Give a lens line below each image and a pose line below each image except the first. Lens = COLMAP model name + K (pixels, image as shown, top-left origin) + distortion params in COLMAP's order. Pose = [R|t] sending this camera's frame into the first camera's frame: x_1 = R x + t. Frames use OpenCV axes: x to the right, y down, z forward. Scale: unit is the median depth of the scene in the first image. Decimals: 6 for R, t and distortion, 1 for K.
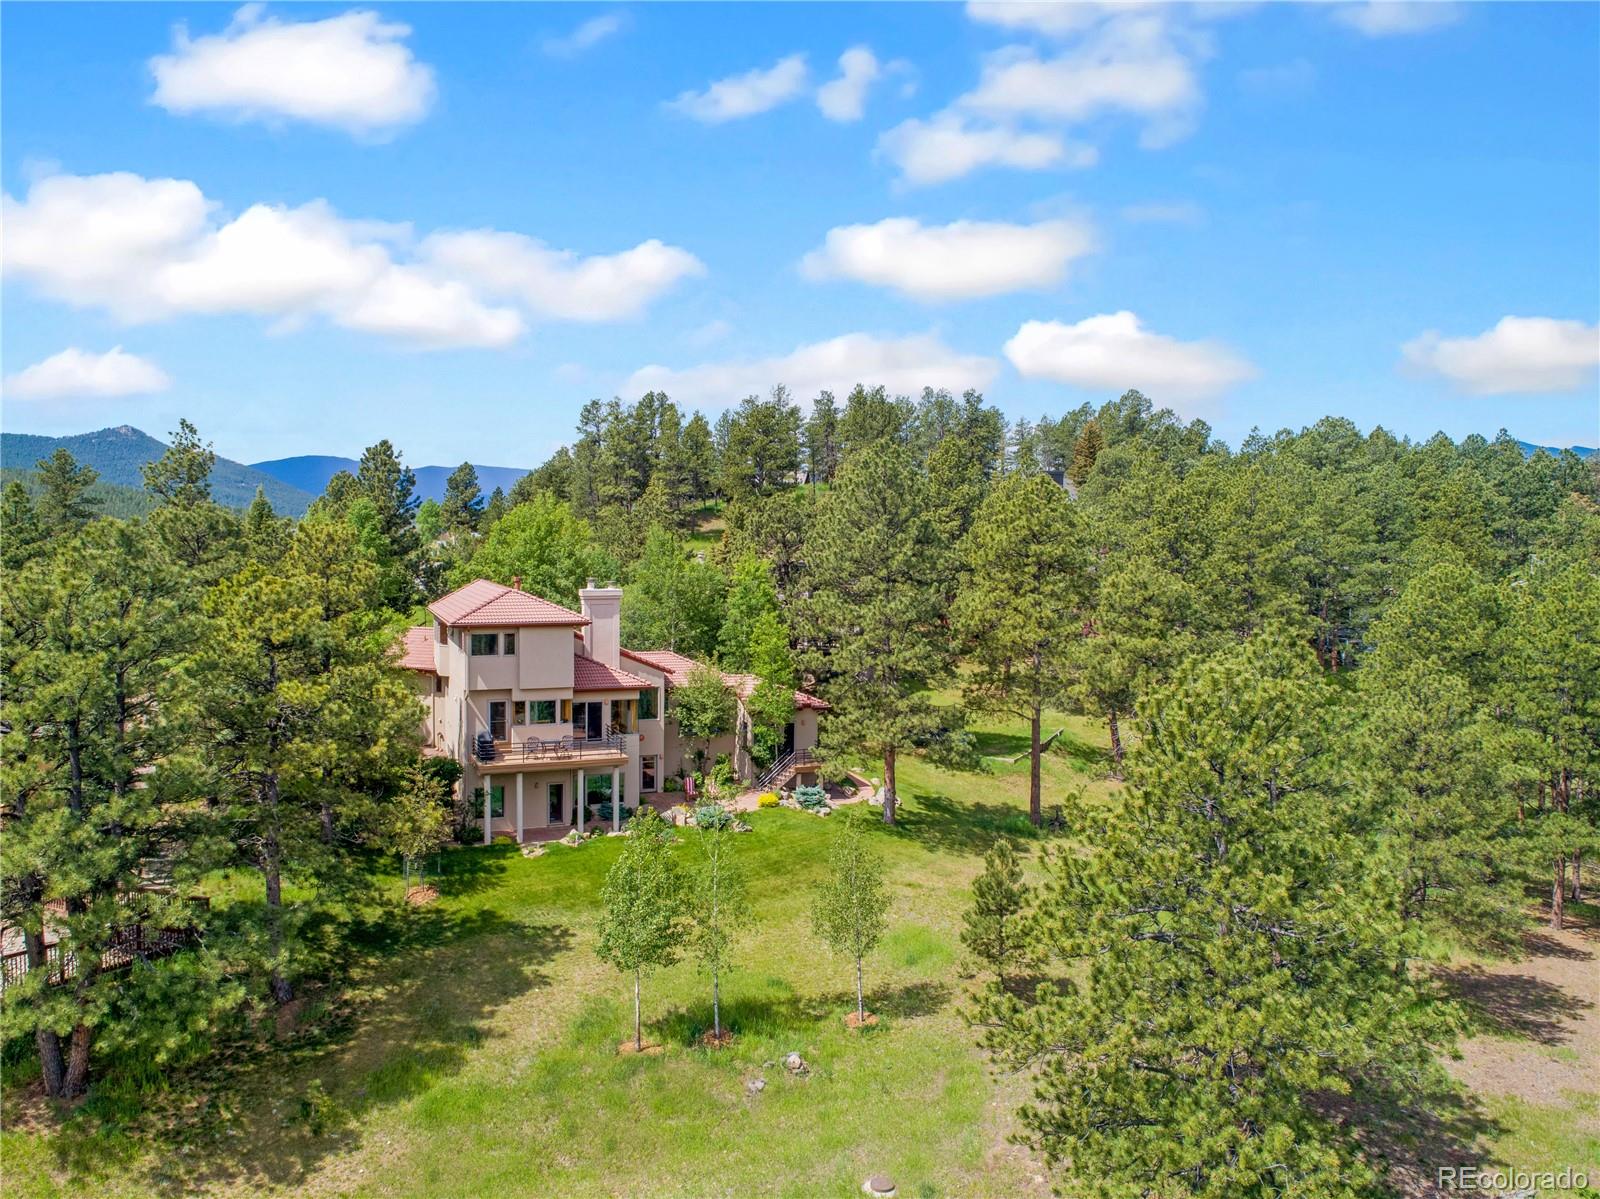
lens RADIAL K [[1117.4, 0, 800.1], [0, 1117.4, 601.8], [0, 0, 1]] dist [-0.010498, -0.003176]
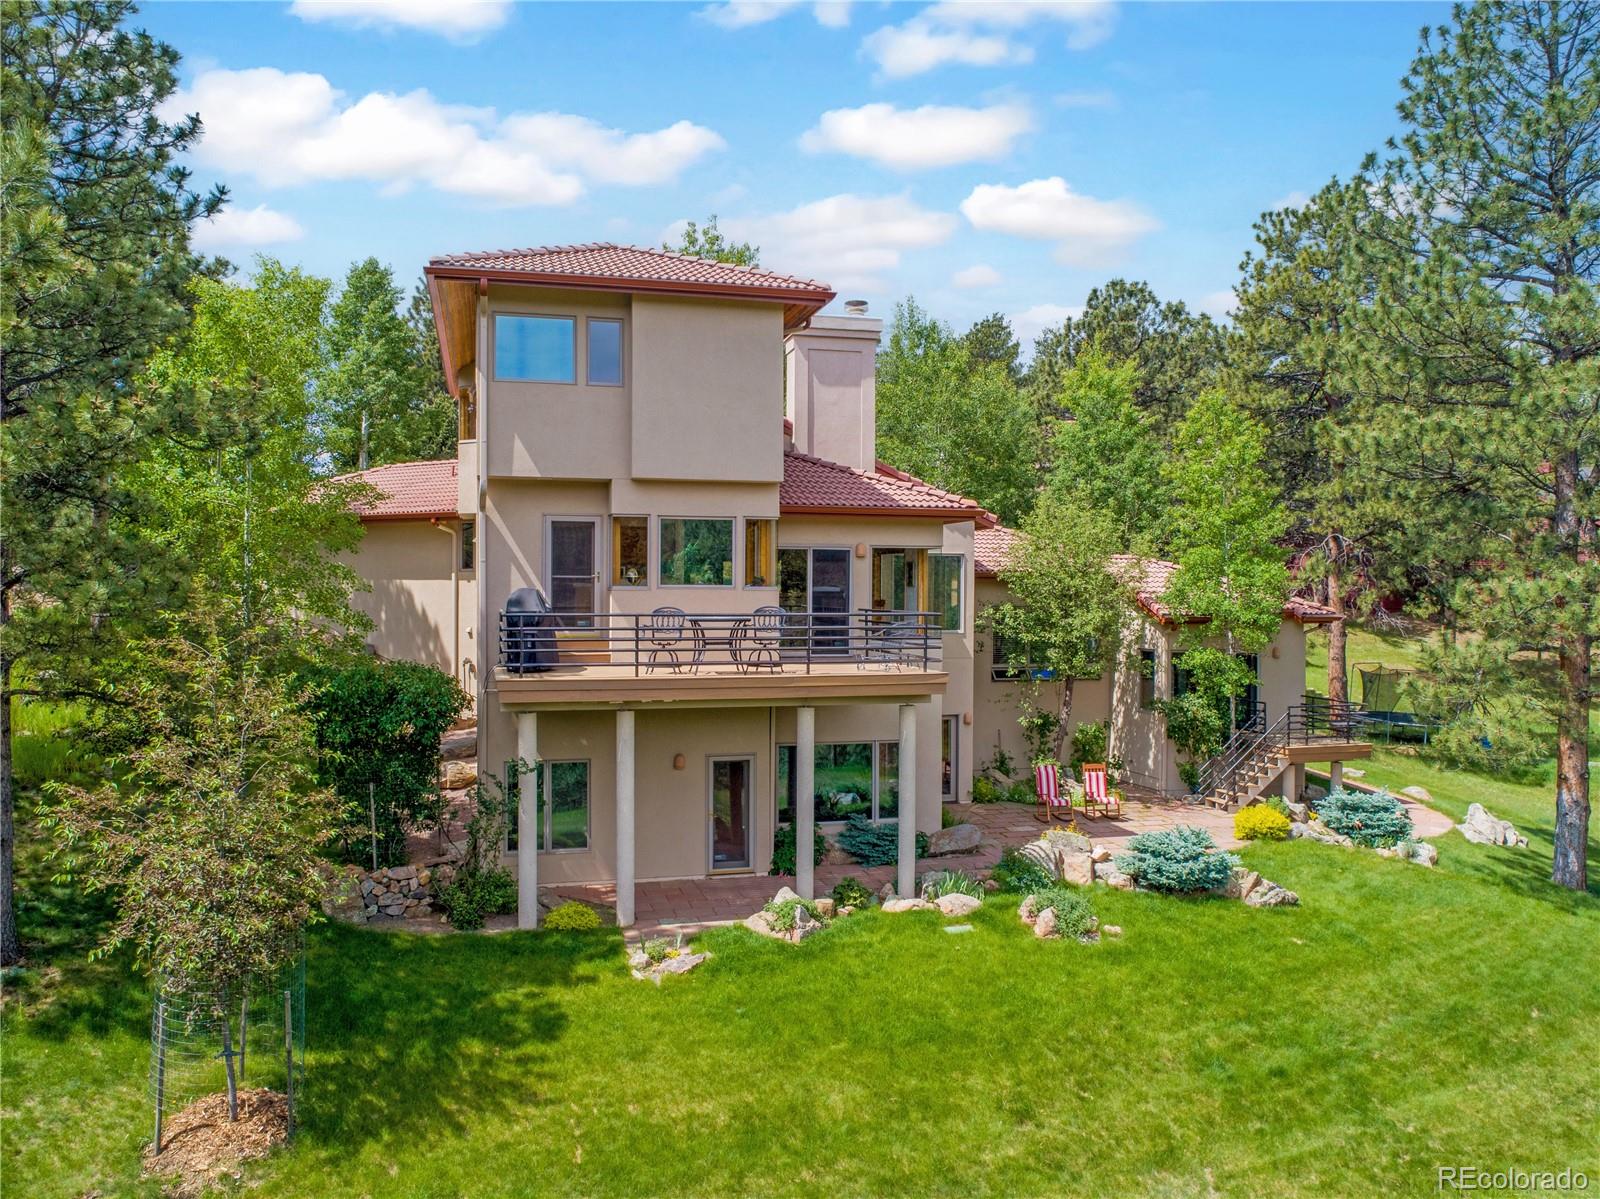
lens RADIAL K [[1117.4, 0, 802.2], [0, 1117.4, 594.7], [0, 0, 1]] dist [-0.010498, -0.003176]
pose [[0.990393, -0.009862, -0.137930, -0.150437], [0.002473, 0.998557, -0.053641, 0.134090], [0.138260, 0.052785, 0.988988, 0.664523]]
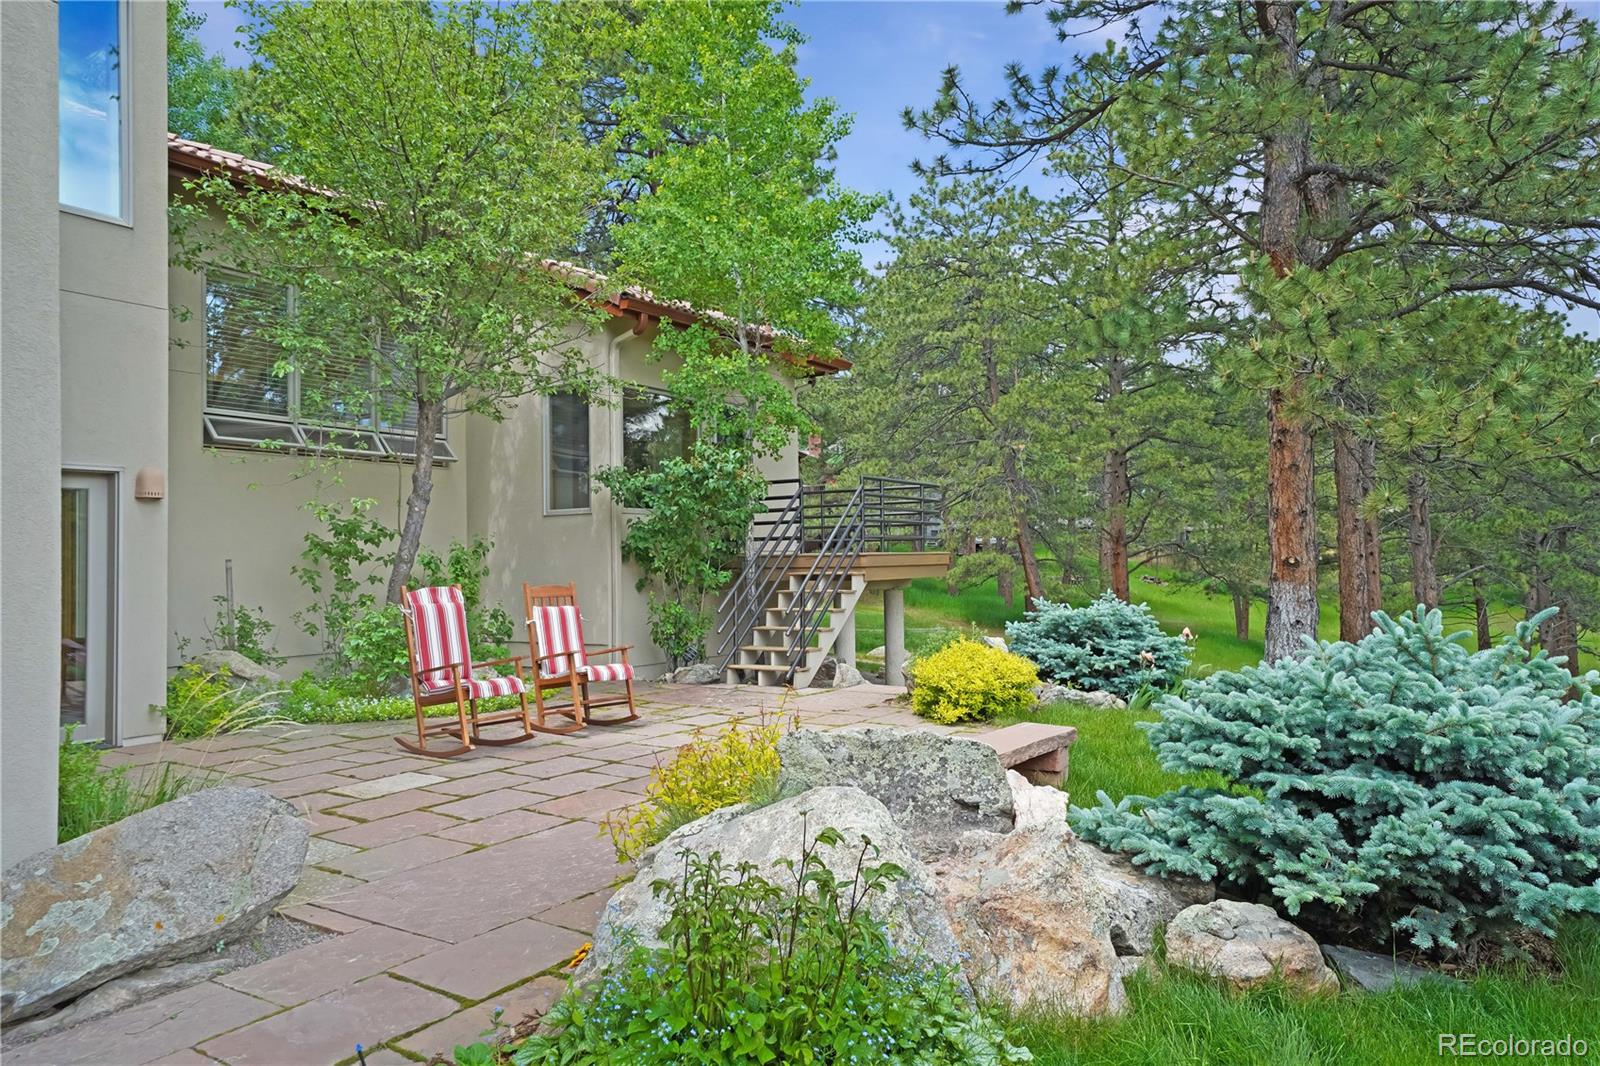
lens RADIAL K [[1048.6, 0, 805.9], [0, 1048.6, 543.1], [0, 0, 1]] dist [0.001902, -0.000342]
pose [[0.820638, -0.014786, 0.571258, -0.155753], [0.049331, 0.997766, -0.045042, 0.183749], [-0.569316, 0.065144, 0.819534, 0.994499]]
